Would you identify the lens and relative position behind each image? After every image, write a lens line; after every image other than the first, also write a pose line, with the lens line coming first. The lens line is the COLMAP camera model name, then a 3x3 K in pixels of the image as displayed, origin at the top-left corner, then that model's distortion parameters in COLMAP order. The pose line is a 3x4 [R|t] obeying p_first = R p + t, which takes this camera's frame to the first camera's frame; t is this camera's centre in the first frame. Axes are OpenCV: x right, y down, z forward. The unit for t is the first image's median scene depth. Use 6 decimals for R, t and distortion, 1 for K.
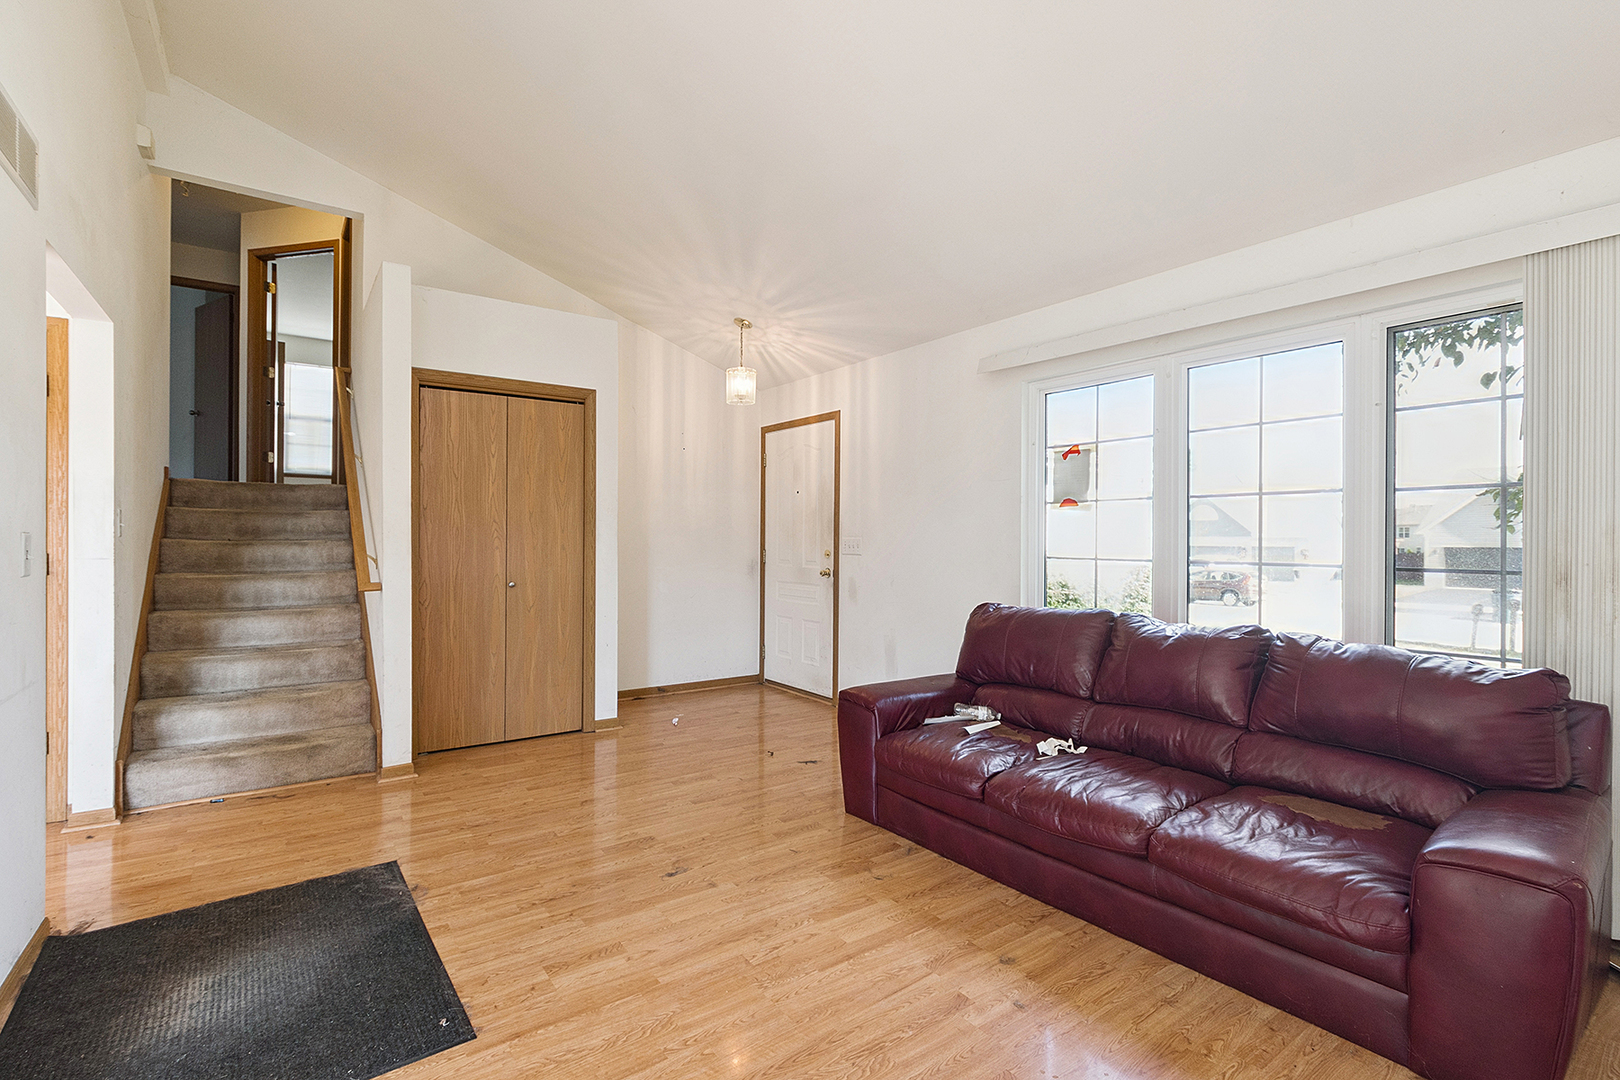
lens RADIAL K [[726.2, 0, 812.7], [0, 726.2, 534.6], [0, 0, 1]] dist [-0.003519, -0.000573]
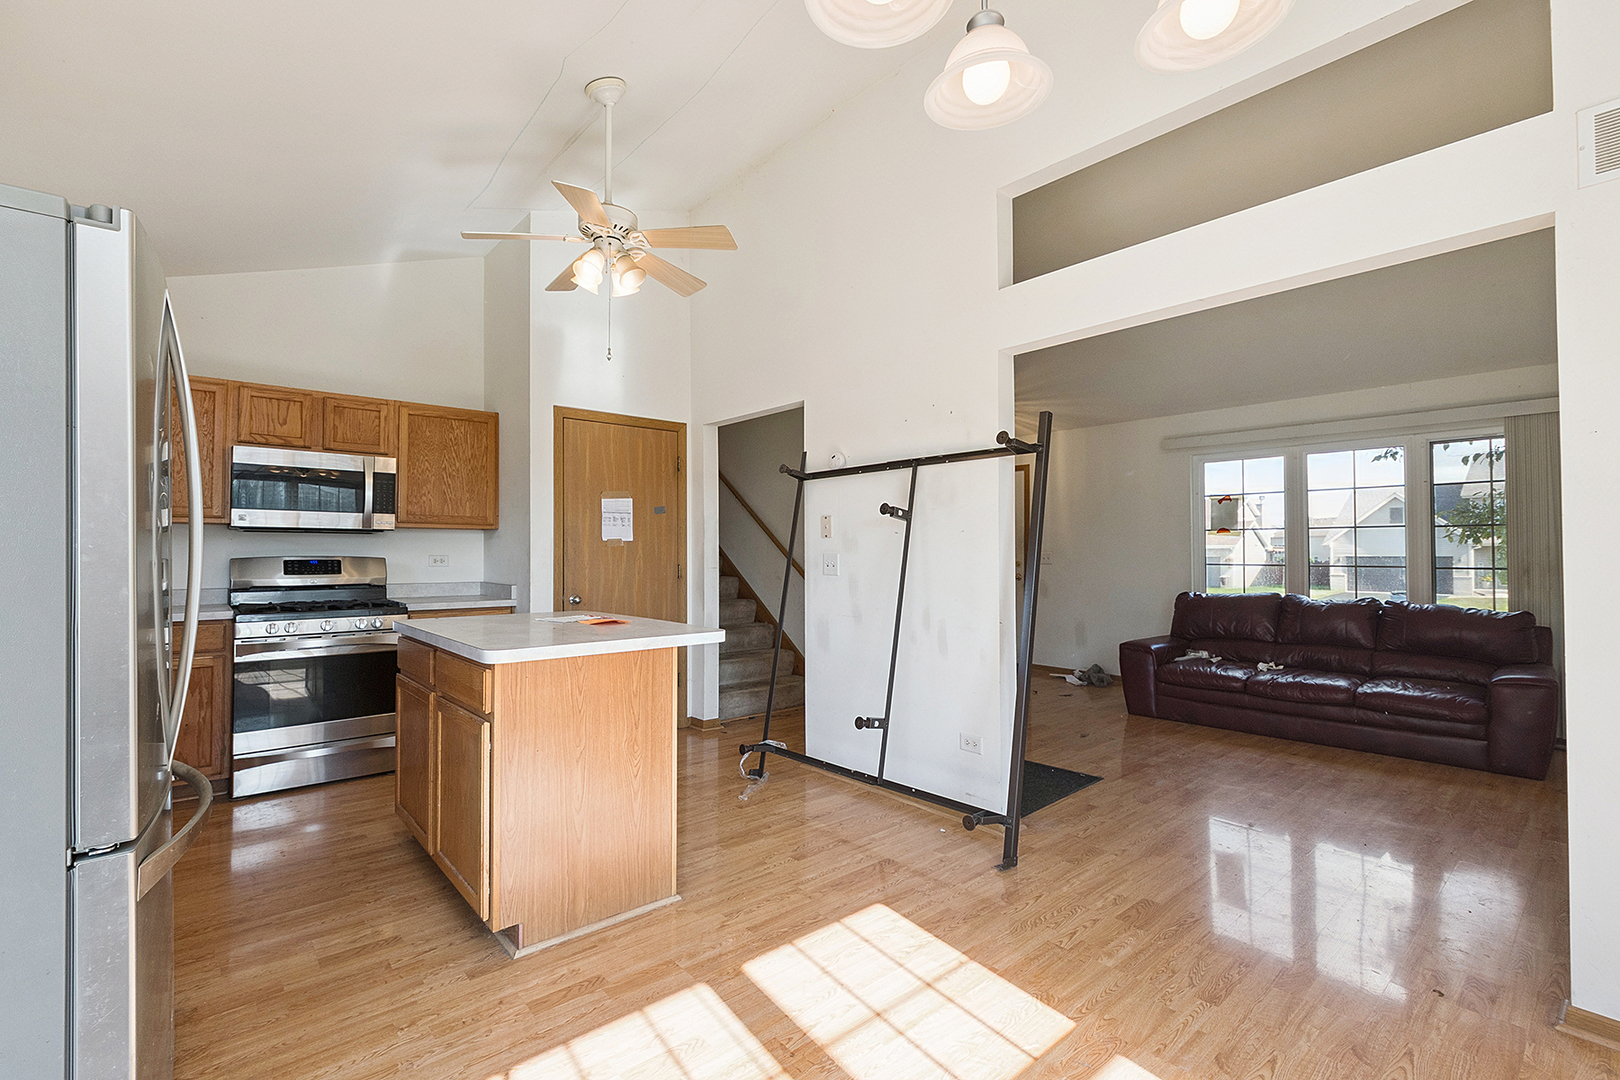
lens RADIAL K [[726.2, 0, 796.3], [0, 726.2, 537.9], [0, 0, 1]] dist [-0.003519, -0.000573]
pose [[0.996036, -0.002946, 0.088899, -0.776749], [0.004323, 0.999874, -0.015304, -0.006837], [-0.088843, 0.015627, 0.995923, -0.557101]]
